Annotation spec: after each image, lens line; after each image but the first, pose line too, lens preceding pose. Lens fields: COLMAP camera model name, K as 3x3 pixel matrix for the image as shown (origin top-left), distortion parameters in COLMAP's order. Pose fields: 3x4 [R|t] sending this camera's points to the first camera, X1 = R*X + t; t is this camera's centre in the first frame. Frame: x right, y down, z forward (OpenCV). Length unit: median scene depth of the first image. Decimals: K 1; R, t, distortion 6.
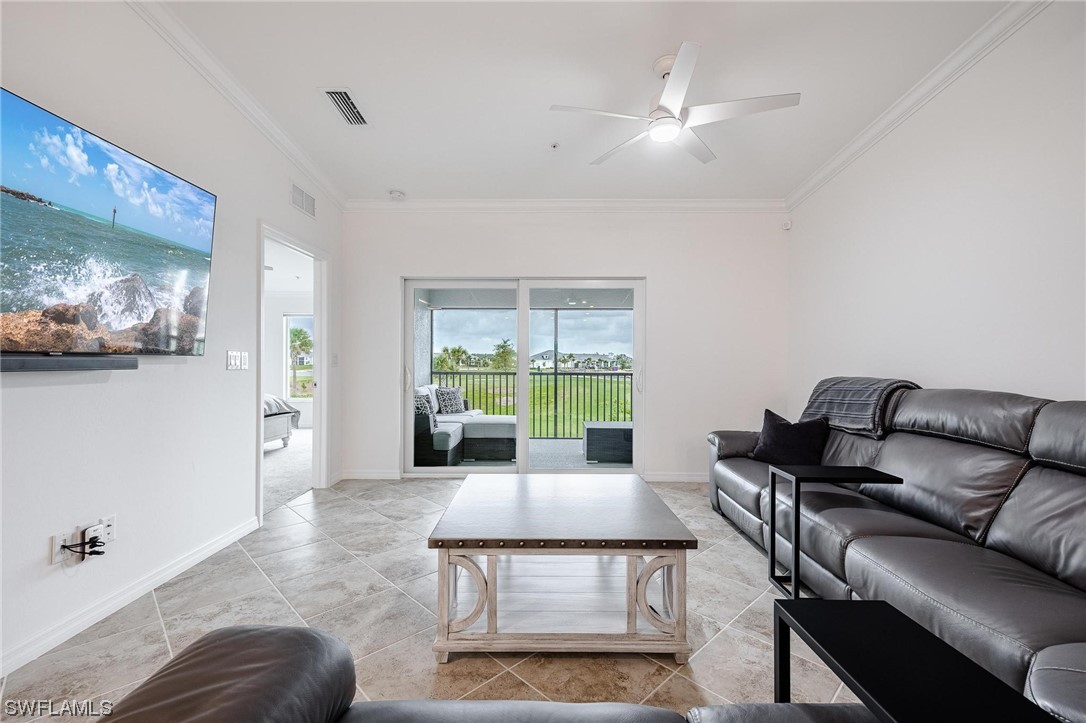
lens RADIAL K [[479.5, 0, 541.5], [0, 479.5, 372.6], [0, 0, 1]] dist [0.000601, -0.047098]
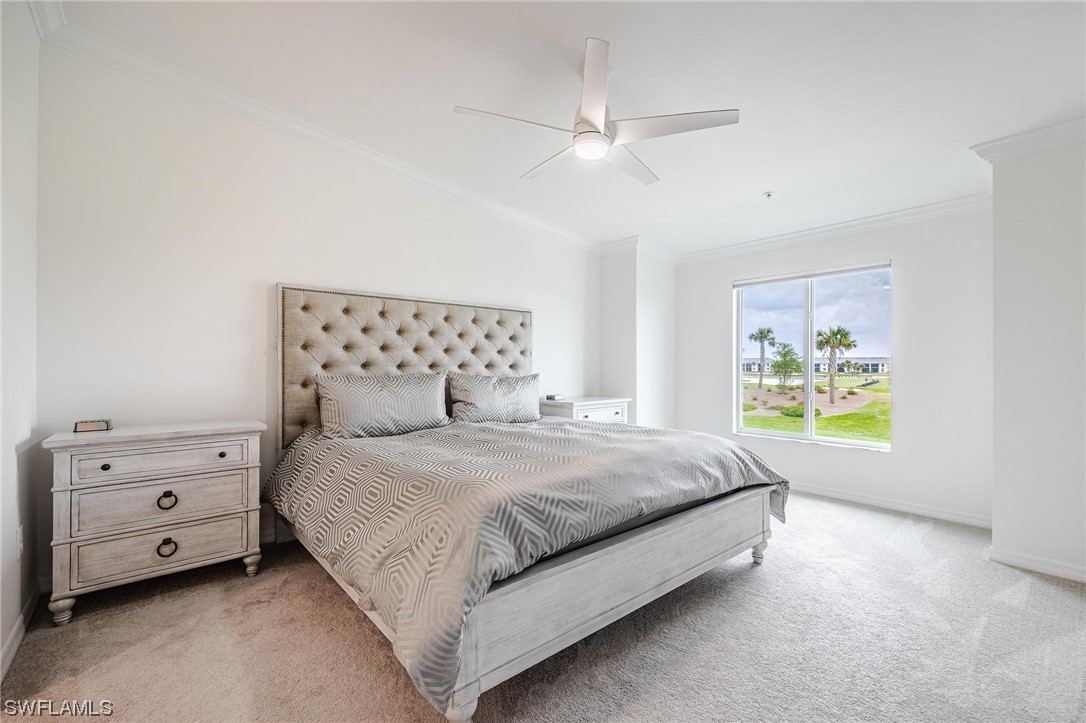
lens RADIAL K [[449.1, 0, 544.3], [0, 449.1, 364.8], [0, 0, 1]] dist [0.002678, -0.000041]
pose [[0.670256, 0.001195, -0.742129, -0.530693], [-0.022413, 0.999575, -0.018632, -0.016993], [0.741791, 0.029121, 0.669998, 0.848521]]
